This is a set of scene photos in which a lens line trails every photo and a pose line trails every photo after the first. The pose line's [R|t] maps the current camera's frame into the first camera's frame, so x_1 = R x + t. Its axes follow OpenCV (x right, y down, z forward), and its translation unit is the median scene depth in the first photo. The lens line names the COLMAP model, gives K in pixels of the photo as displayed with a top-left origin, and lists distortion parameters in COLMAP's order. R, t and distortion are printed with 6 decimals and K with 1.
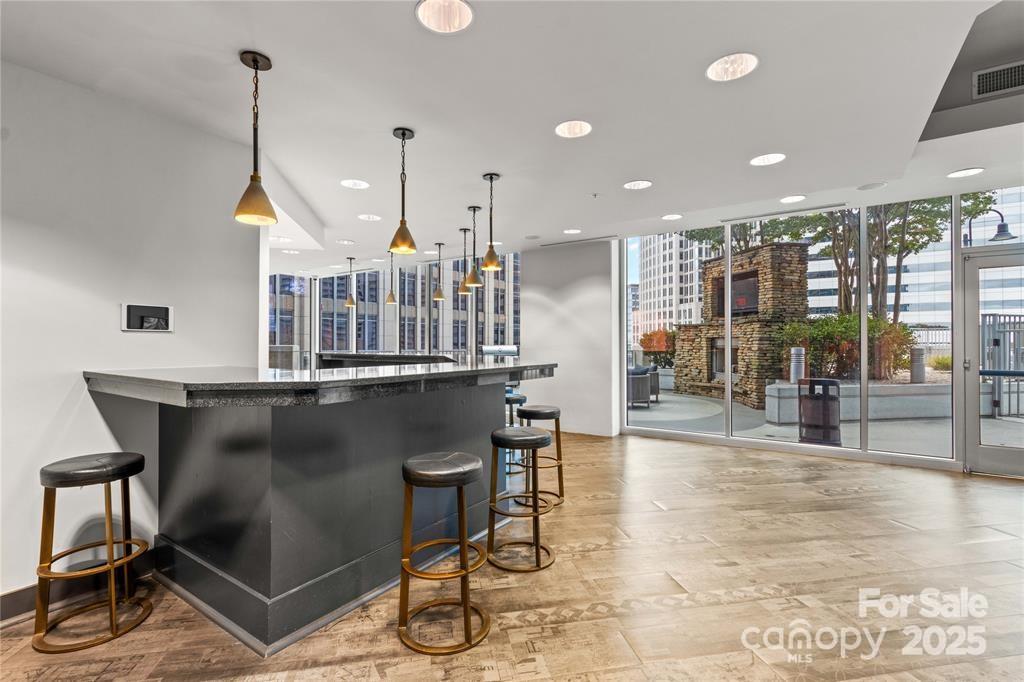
lens RADIAL K [[470.4, 0, 516.5], [0, 470.4, 340.4], [0, 0, 1]] dist [0.002891, -0.000408]
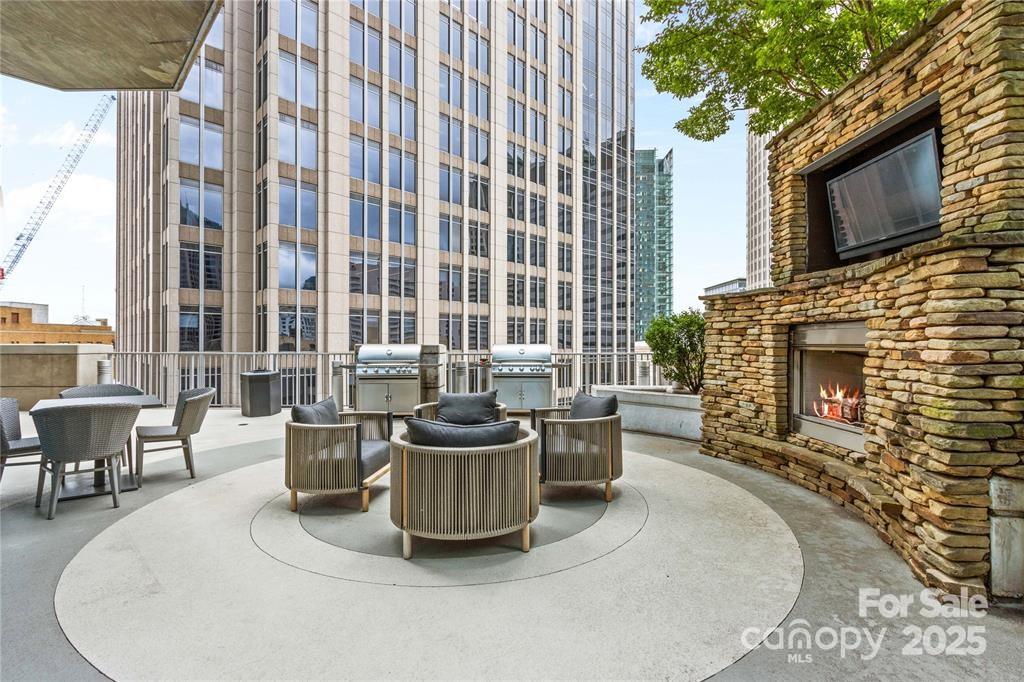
lens RADIAL K [[470.4, 0, 506.0], [0, 470.4, 338.6], [0, 0, 1]] dist [0.002891, -0.000408]
pose [[0.974216, -0.003407, -0.225590, 0.269999], [0.002653, 0.999990, -0.003647, 0.006784], [0.225601, 0.002954, 0.974215, 0.560039]]
